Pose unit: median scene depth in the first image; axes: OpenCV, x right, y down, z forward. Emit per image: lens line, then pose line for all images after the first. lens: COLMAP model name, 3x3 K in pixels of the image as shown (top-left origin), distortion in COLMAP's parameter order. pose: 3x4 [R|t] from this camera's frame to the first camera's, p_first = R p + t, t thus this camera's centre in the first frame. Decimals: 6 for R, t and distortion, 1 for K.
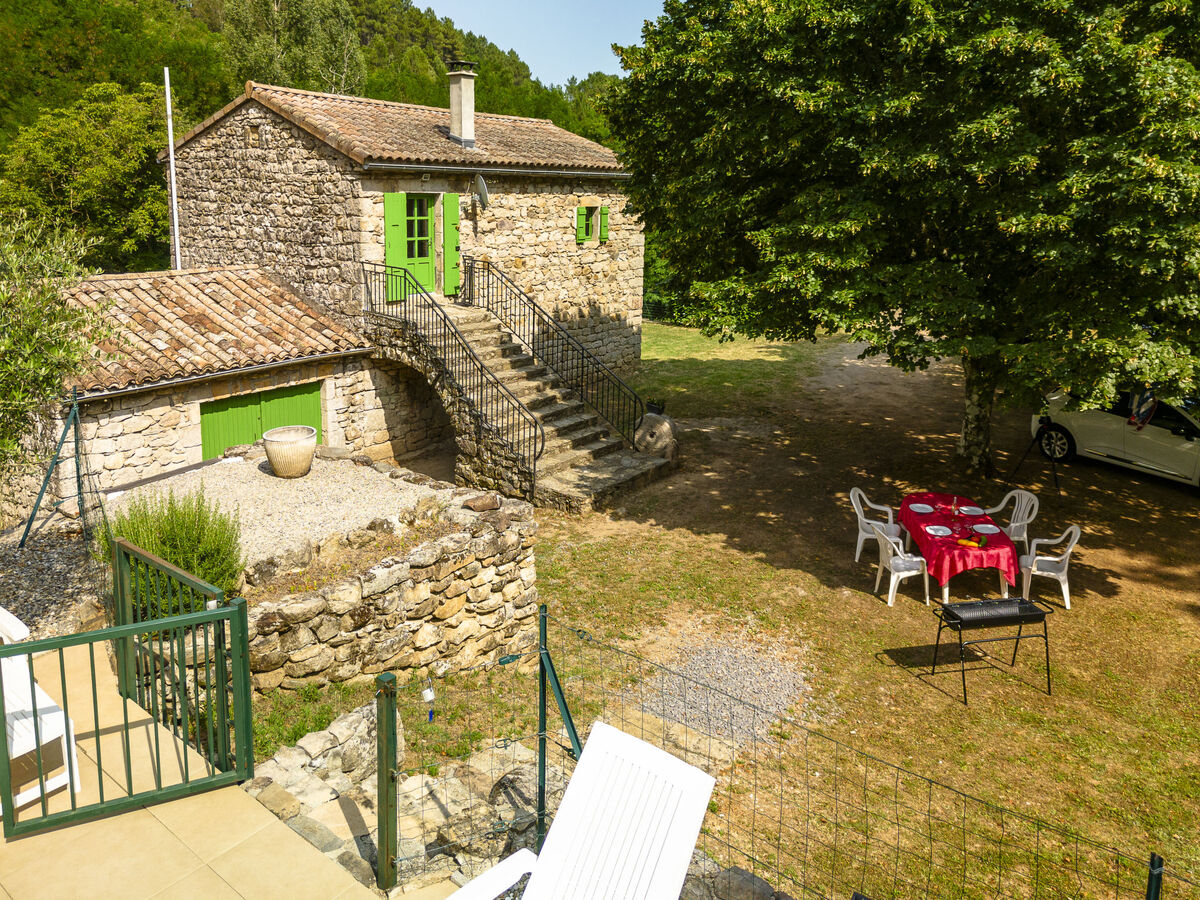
lens RADIAL K [[905.9, 0, 554.5], [0, 905.9, 325.3], [0, 0, 1]] dist [0.110366, -0.131116]
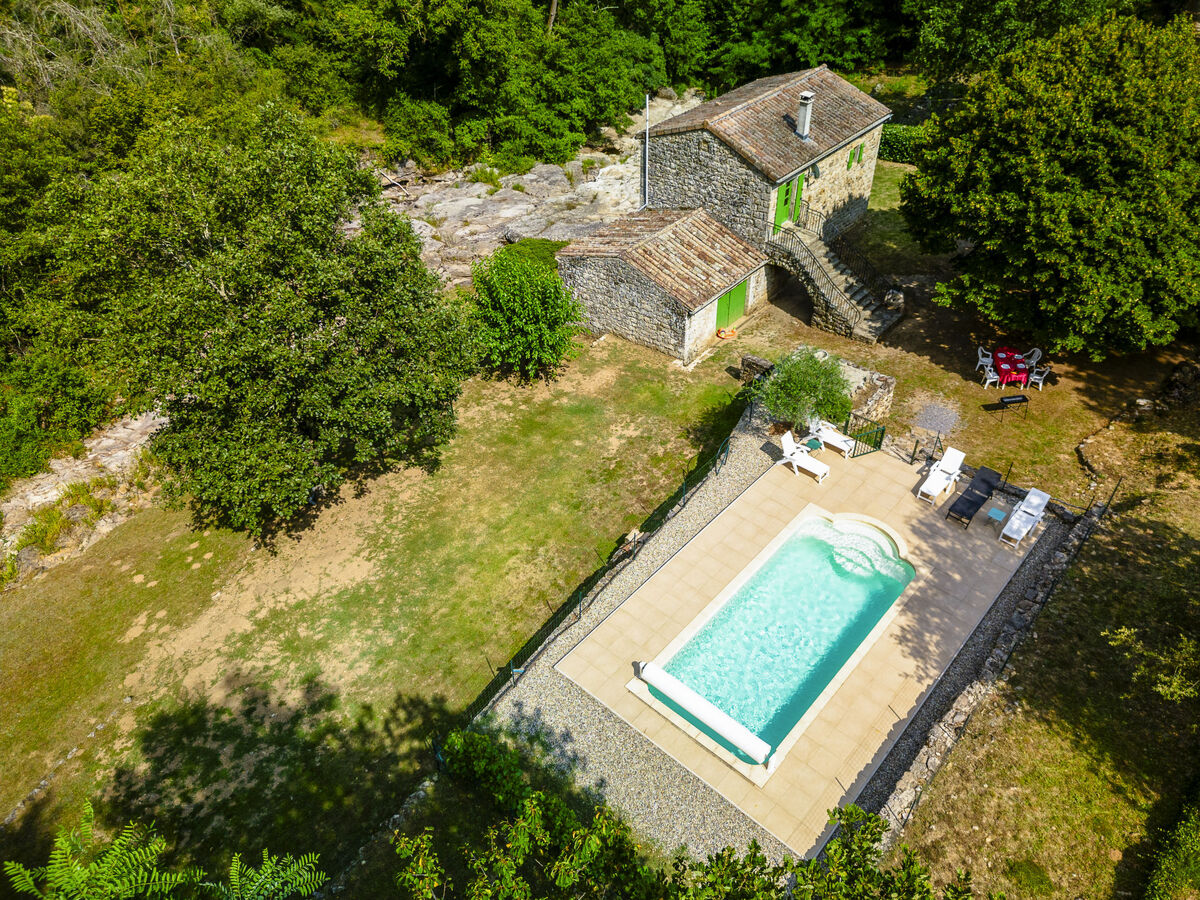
lens RADIAL K [[871.5, 0, 600.0], [0, 871.5, 450.0], [0, 0, 1]] dist [0.044144, -0.182212]
pose [[0.998882, -0.004534, -0.047054, -0.514824], [0.028505, 0.851823, 0.523054, -0.706533], [0.037710, -0.523811, 0.851000, -1.077422]]
